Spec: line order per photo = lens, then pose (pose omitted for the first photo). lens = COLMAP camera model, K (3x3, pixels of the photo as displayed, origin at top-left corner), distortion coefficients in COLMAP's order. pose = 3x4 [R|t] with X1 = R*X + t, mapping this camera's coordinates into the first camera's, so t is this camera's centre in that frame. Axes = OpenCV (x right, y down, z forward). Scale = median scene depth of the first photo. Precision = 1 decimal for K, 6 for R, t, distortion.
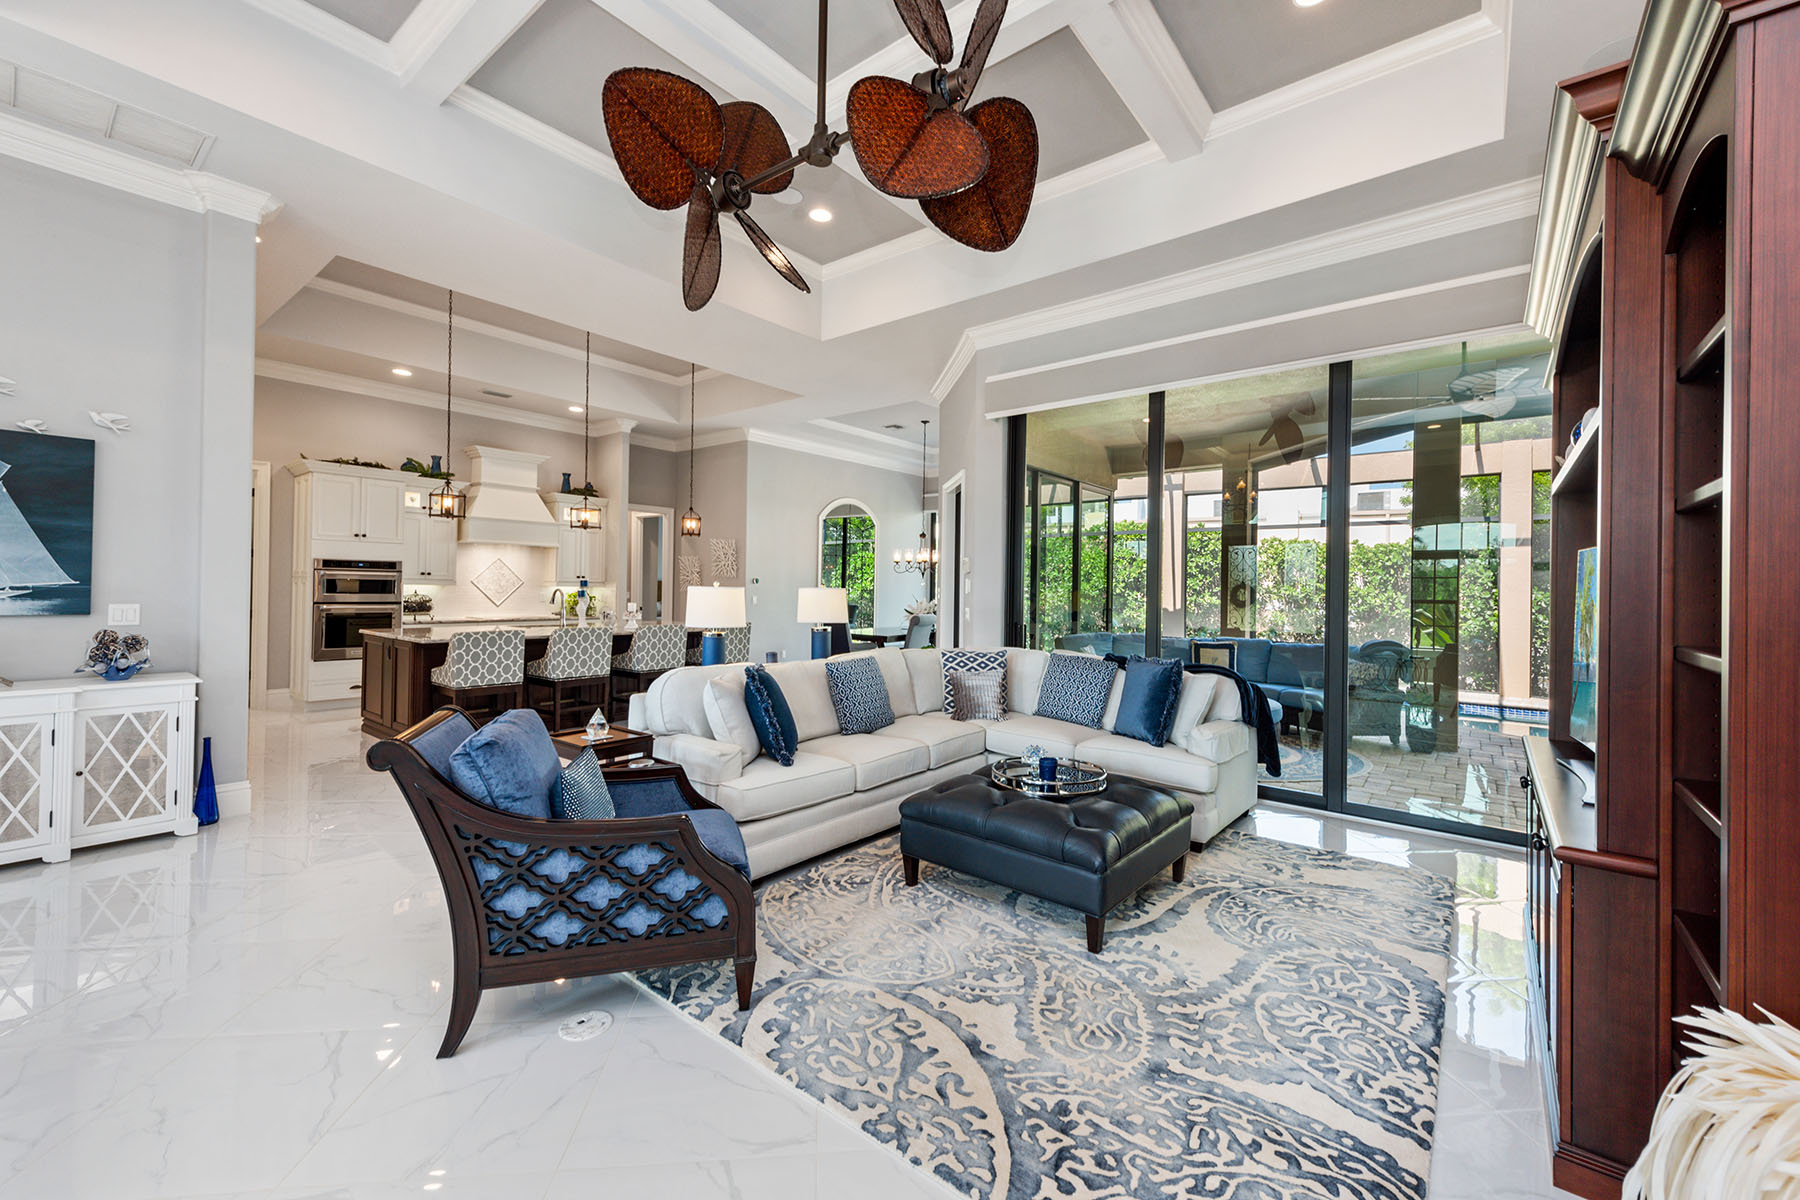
lens RADIAL K [[710.0, 0, 900.3], [0, 710.0, 589.0], [0, 0, 1]] dist [0.009817, -0.000211]
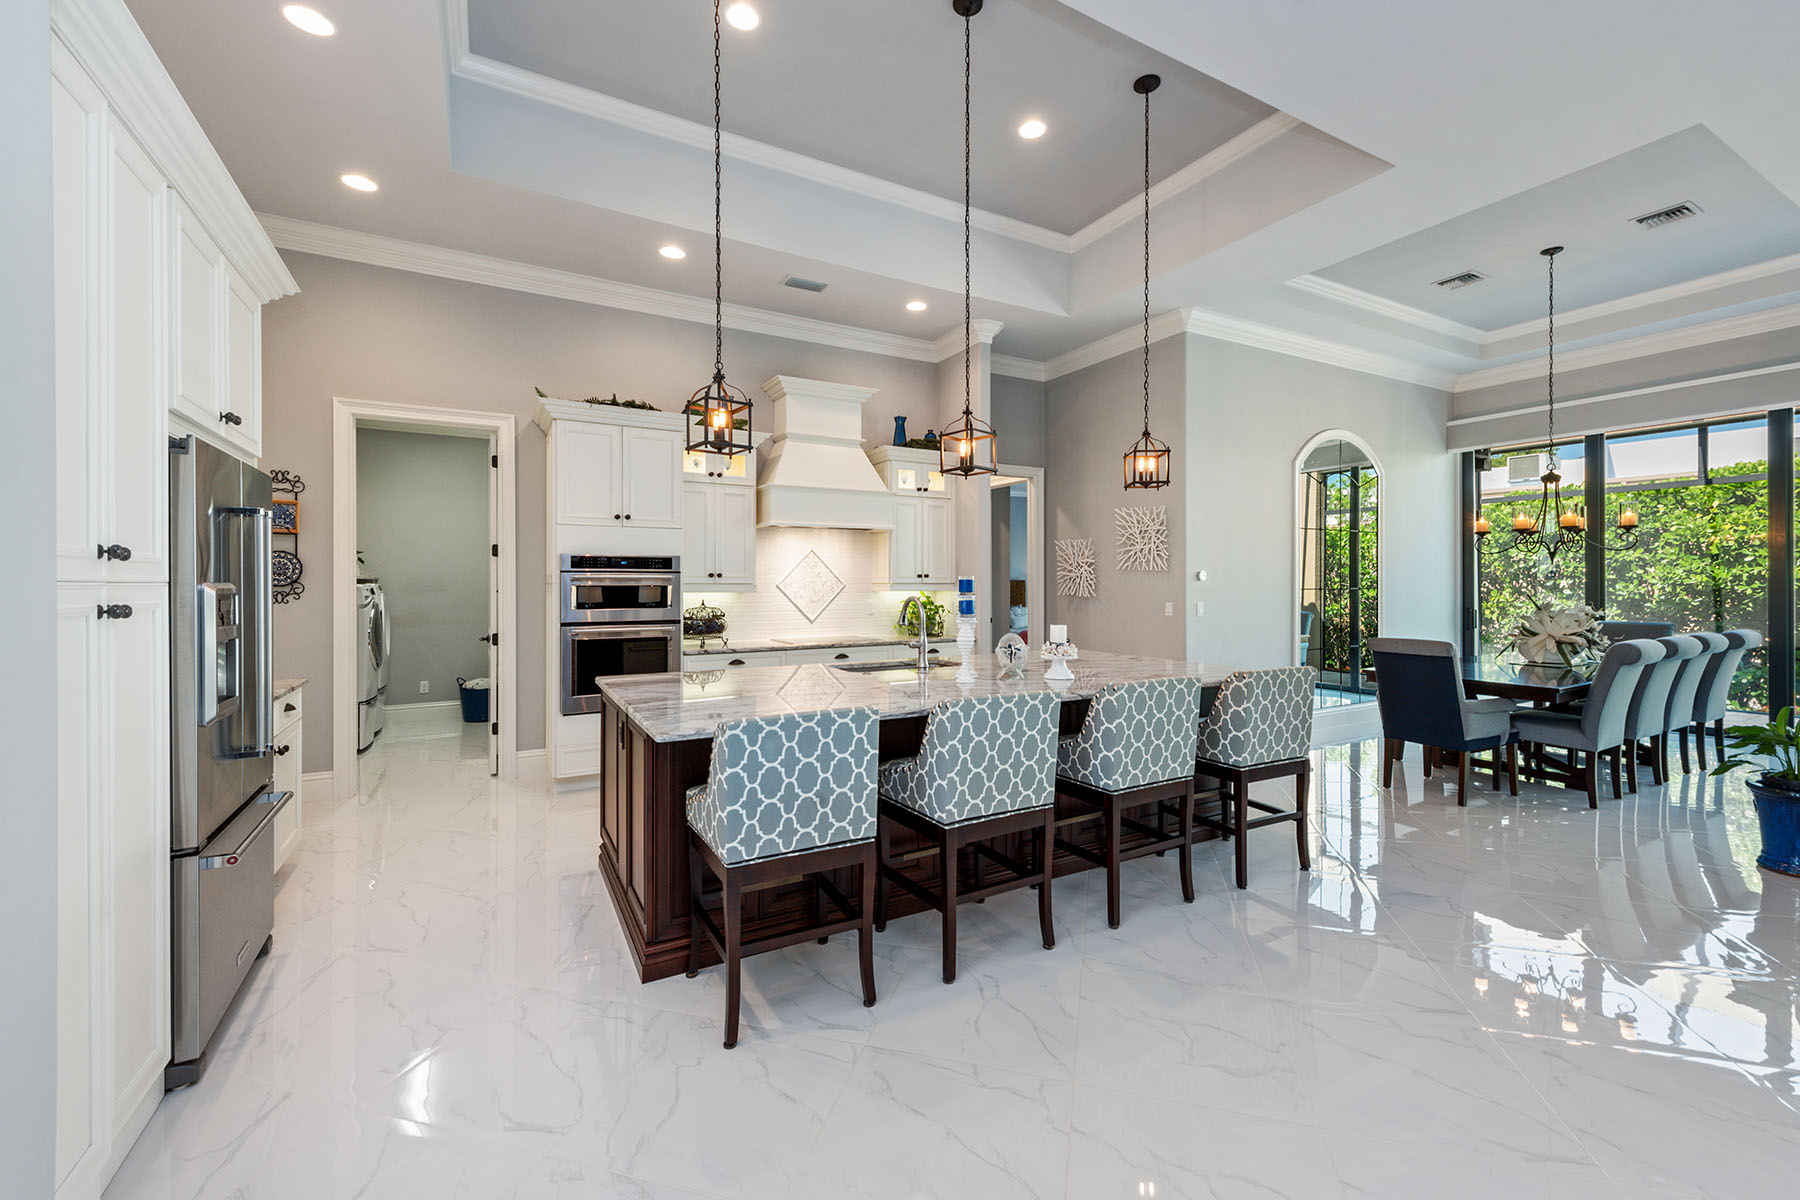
lens RADIAL K [[724.5, 0, 902.0], [0, 724.5, 586.6], [0, 0, 1]] dist [0.000115, 0.000000]
pose [[0.927150, -0.018079, -0.374254, -0.520024], [0.017475, 0.999835, -0.005009, -0.009828], [0.374283, -0.001896, 0.927313, 0.903354]]
